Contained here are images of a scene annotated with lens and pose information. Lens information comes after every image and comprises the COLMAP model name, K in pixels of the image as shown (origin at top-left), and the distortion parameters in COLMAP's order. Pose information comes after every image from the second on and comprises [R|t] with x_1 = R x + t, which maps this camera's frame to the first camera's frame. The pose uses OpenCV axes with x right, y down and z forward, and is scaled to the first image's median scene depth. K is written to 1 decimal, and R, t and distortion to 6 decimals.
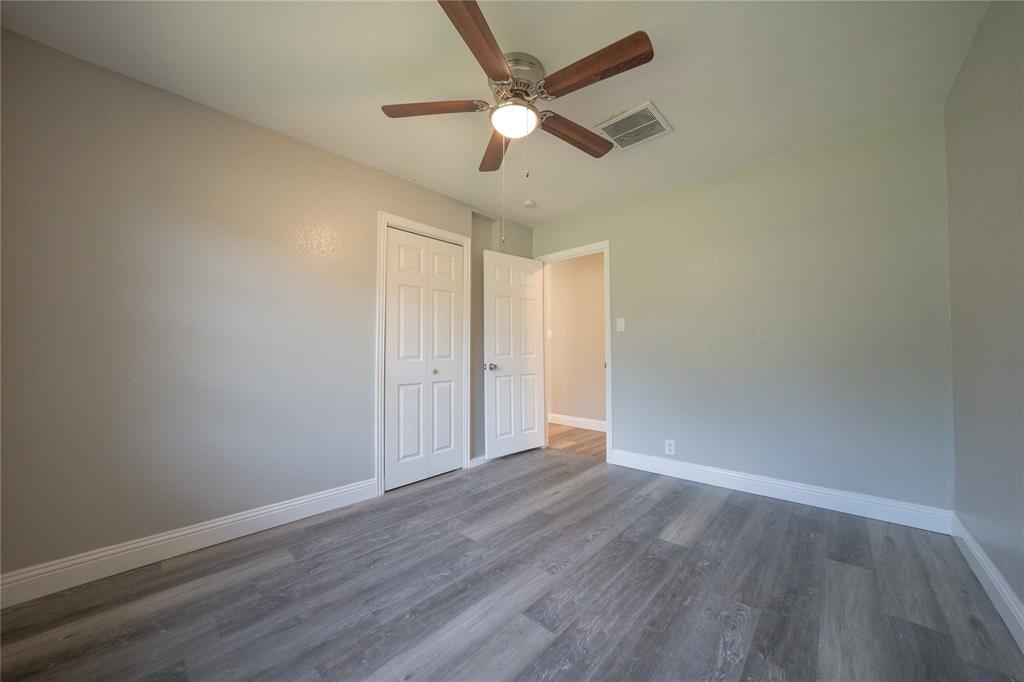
lens RADIAL K [[360.1, 0, 512.0], [0, 360.1, 341.0], [0, 0, 1]] dist [-0.034473, 0.010294]
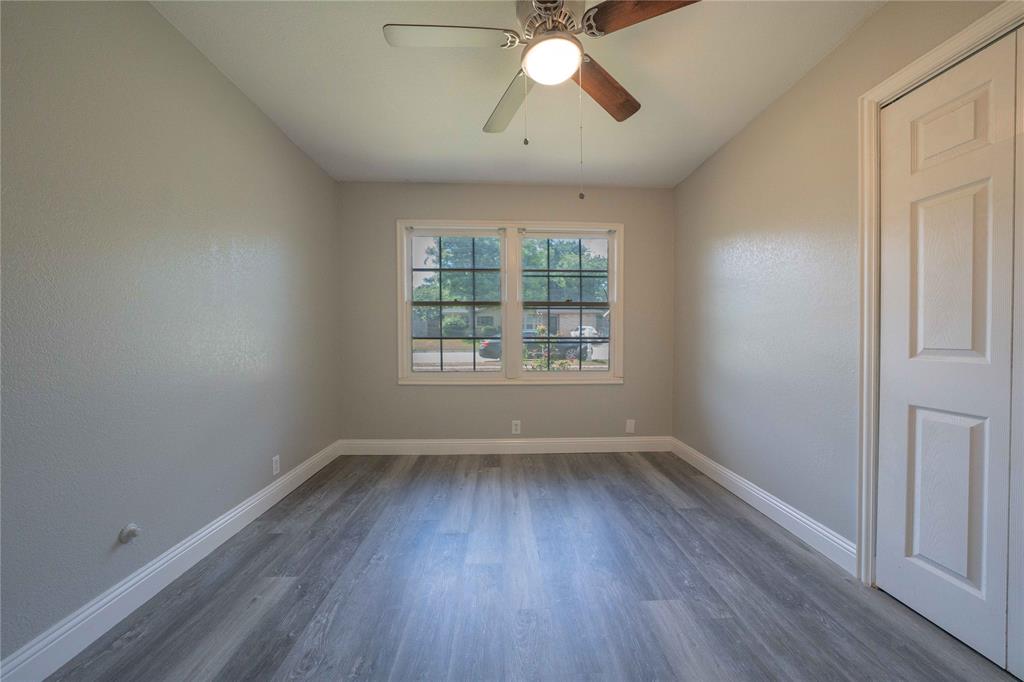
lens RADIAL K [[349.8, 0, 512.0], [0, 349.8, 341.0], [0, 0, 1]] dist [-0.032220, 0.006517]
pose [[-0.704655, 0.014308, -0.709406, 0.608214], [0.023989, 0.999706, -0.003666, 0.031393], [0.709144, -0.019601, -0.704791, 1.395108]]
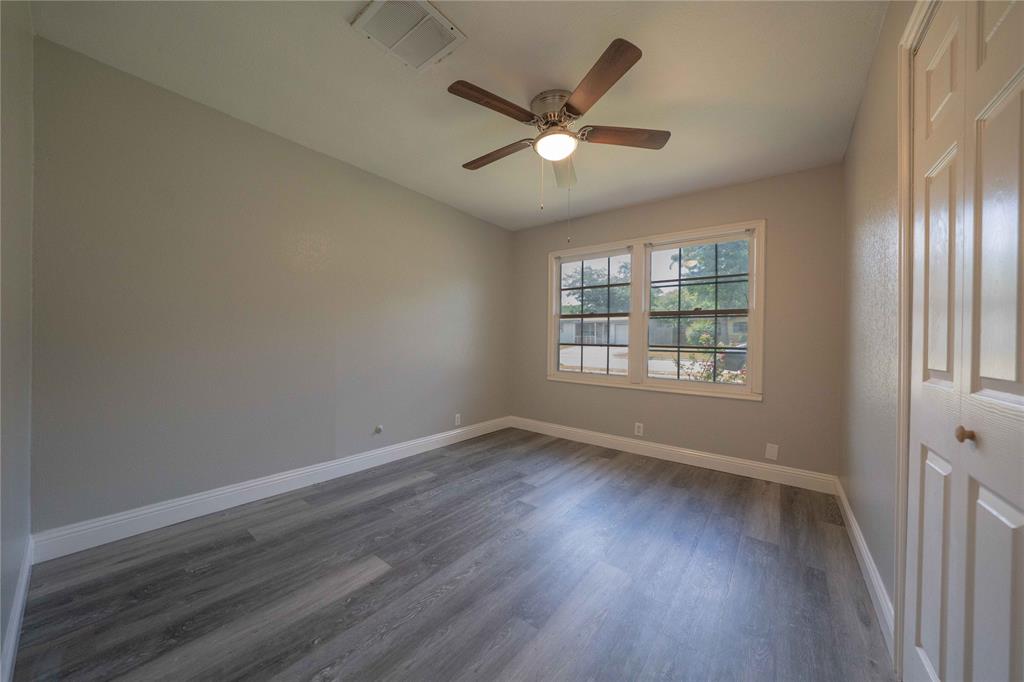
lens RADIAL K [[349.8, 0, 512.0], [0, 349.8, 341.0], [0, 0, 1]] dist [-0.032220, 0.006517]
pose [[-0.996509, -0.013727, -0.082347, 0.216295], [-0.011602, 0.999589, -0.026229, 0.040131], [0.082674, -0.025182, -0.996258, 1.961350]]
